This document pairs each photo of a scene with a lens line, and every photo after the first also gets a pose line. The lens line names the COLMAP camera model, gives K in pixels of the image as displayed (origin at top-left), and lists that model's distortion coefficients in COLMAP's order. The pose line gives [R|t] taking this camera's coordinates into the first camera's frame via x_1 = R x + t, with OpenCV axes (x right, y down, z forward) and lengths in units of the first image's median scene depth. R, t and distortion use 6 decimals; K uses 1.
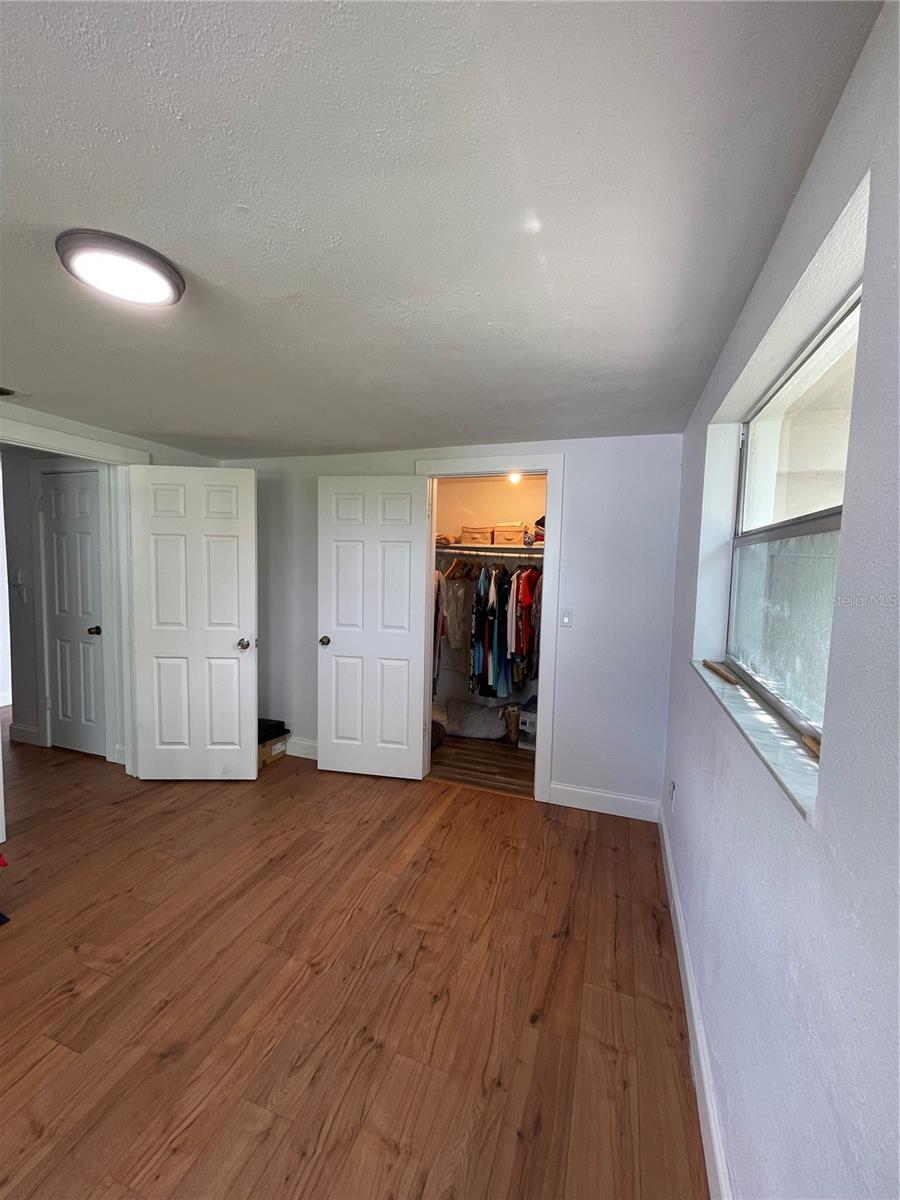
lens RADIAL K [[483.8, 0, 446.3], [0, 483.8, 598.5], [0, 0, 1]] dist [-0.001566, 0.000039]
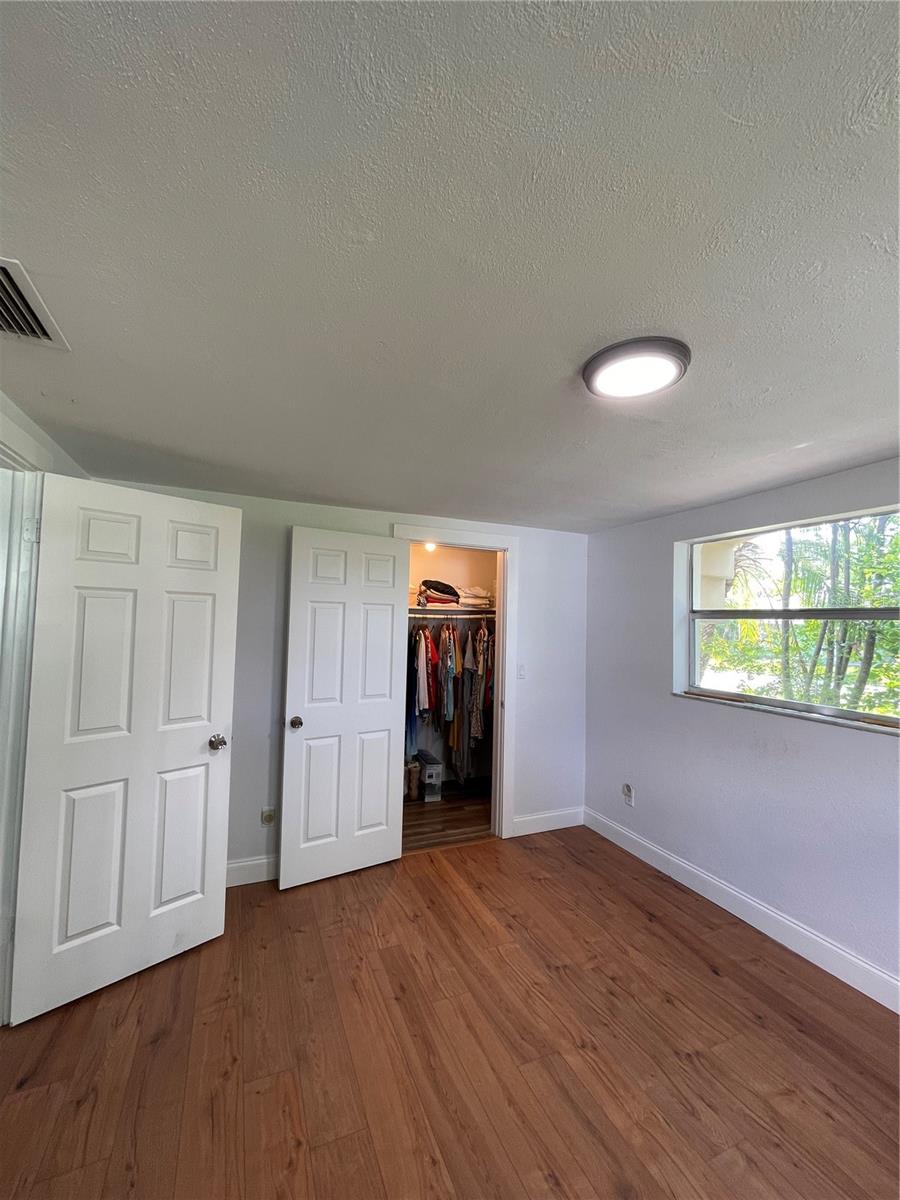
lens RADIAL K [[484.5, 0, 446.4], [0, 484.5, 598.4], [0, 0, 1]] dist [-0.004116, 0.000178]
pose [[0.732724, 0.025030, 0.680065, -0.727996], [0.043992, 0.995491, -0.084037, -0.048297], [-0.679103, 0.091493, 0.728319, 0.241872]]
